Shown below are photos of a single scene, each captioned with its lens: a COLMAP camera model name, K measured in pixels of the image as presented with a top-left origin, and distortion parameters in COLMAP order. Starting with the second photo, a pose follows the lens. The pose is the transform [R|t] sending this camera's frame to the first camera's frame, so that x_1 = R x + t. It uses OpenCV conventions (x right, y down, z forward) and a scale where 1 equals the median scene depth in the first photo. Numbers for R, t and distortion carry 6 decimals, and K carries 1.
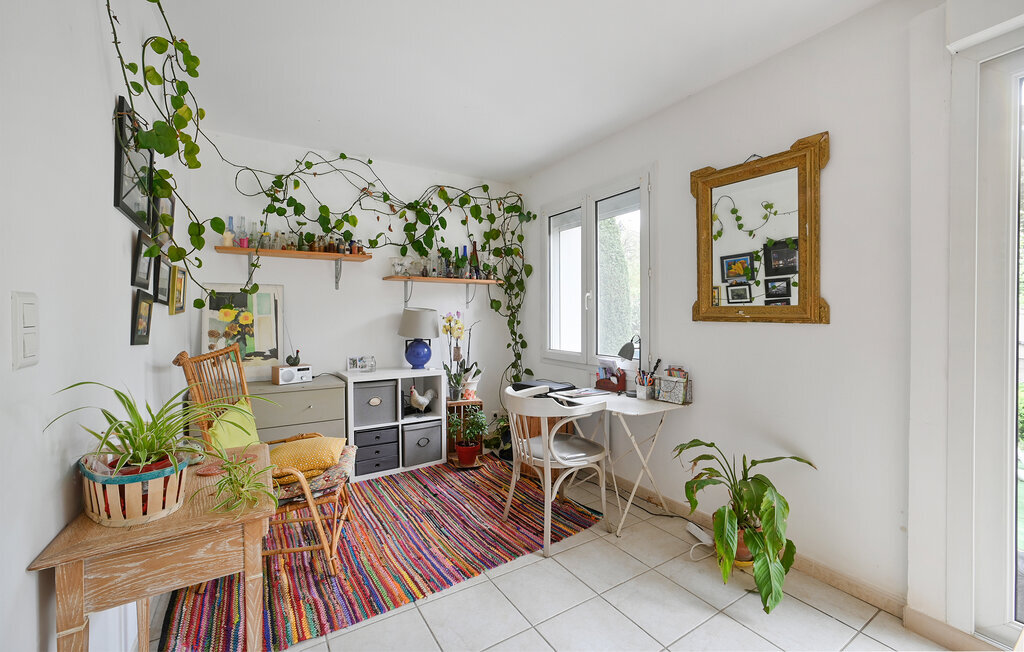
lens RADIAL K [[414.1, 0, 511.8], [0, 414.1, 320.3], [0, 0, 1]] dist [-0.083633, 0.022953]
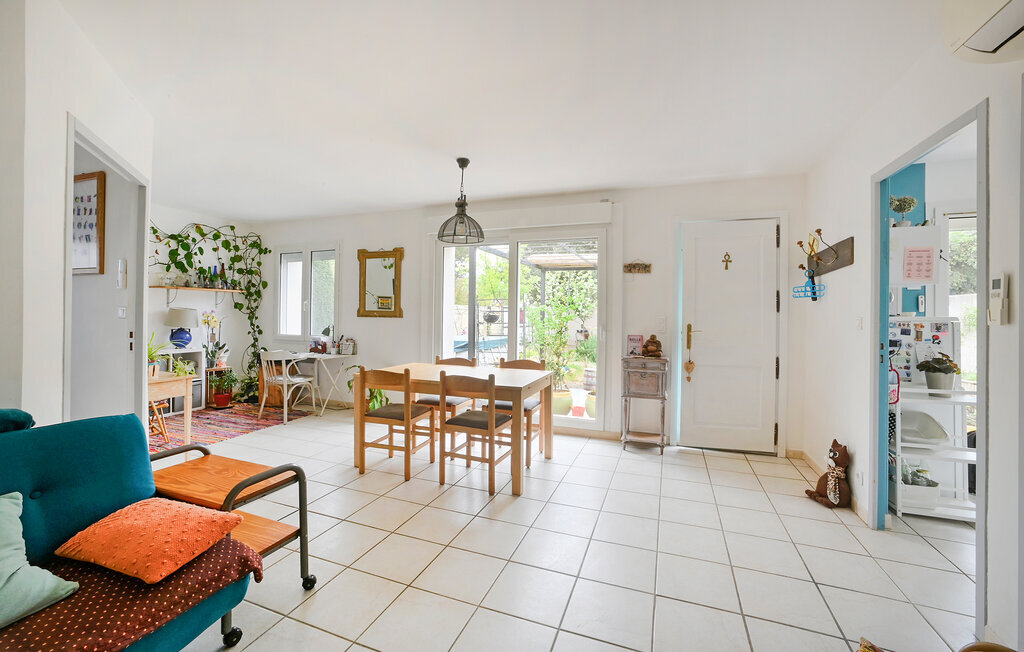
lens RADIAL K [[423.4, 0, 516.0], [0, 423.4, 313.8], [0, 0, 1]] dist [-0.042565, 0.025243]
pose [[0.796760, 0.009939, 0.604213, -0.172987], [-0.002855, 0.999915, -0.012684, 0.008122], [-0.604288, 0.008381, 0.796722, -0.928715]]
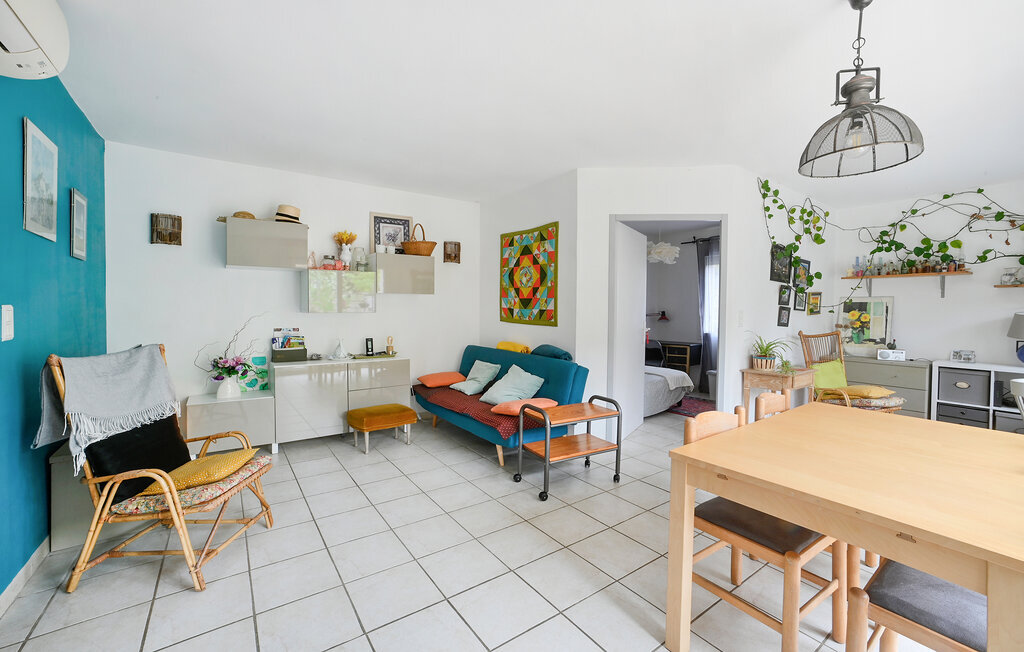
lens RADIAL K [[423.4, 0, 516.0], [0, 423.4, 313.8], [0, 0, 1]] dist [-0.042565, 0.025243]
pose [[0.064300, 0.017182, -0.997783, 0.786613], [-0.023084, 0.999610, 0.015725, -0.012360], [0.997664, 0.022022, 0.064671, -0.441785]]
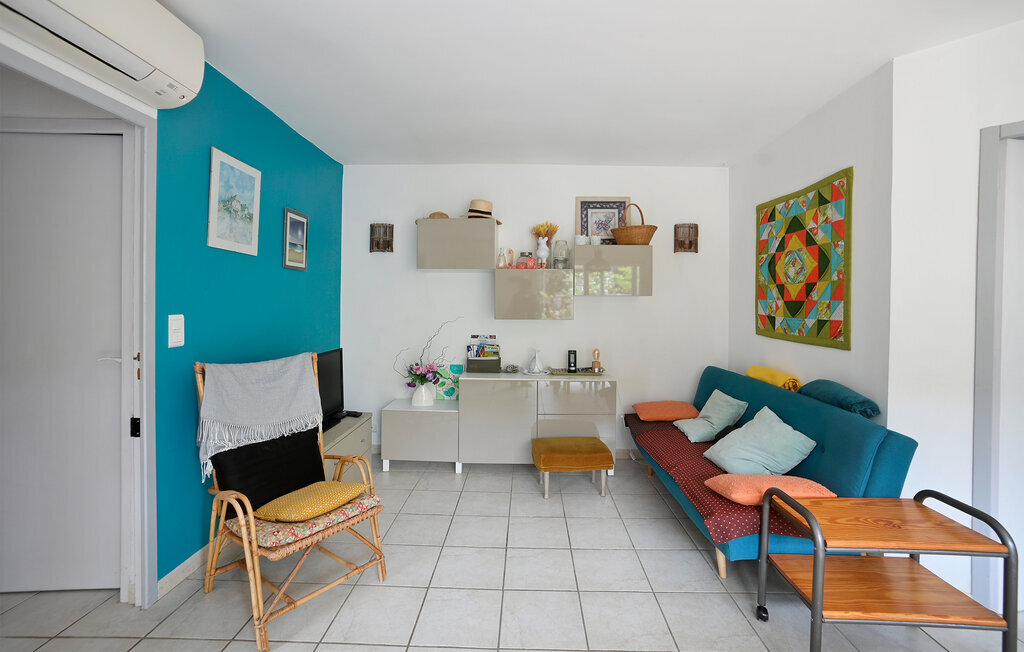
lens RADIAL K [[438.5, 0, 520.8], [0, 438.5, 307.4], [0, 0, 1]] dist [-0.073420, 0.039632]
pose [[-0.540329, 0.002160, -0.841451, 0.457417], [-0.021271, 0.999642, 0.016225, -0.030163], [0.841185, 0.026665, -0.540090, -0.321921]]
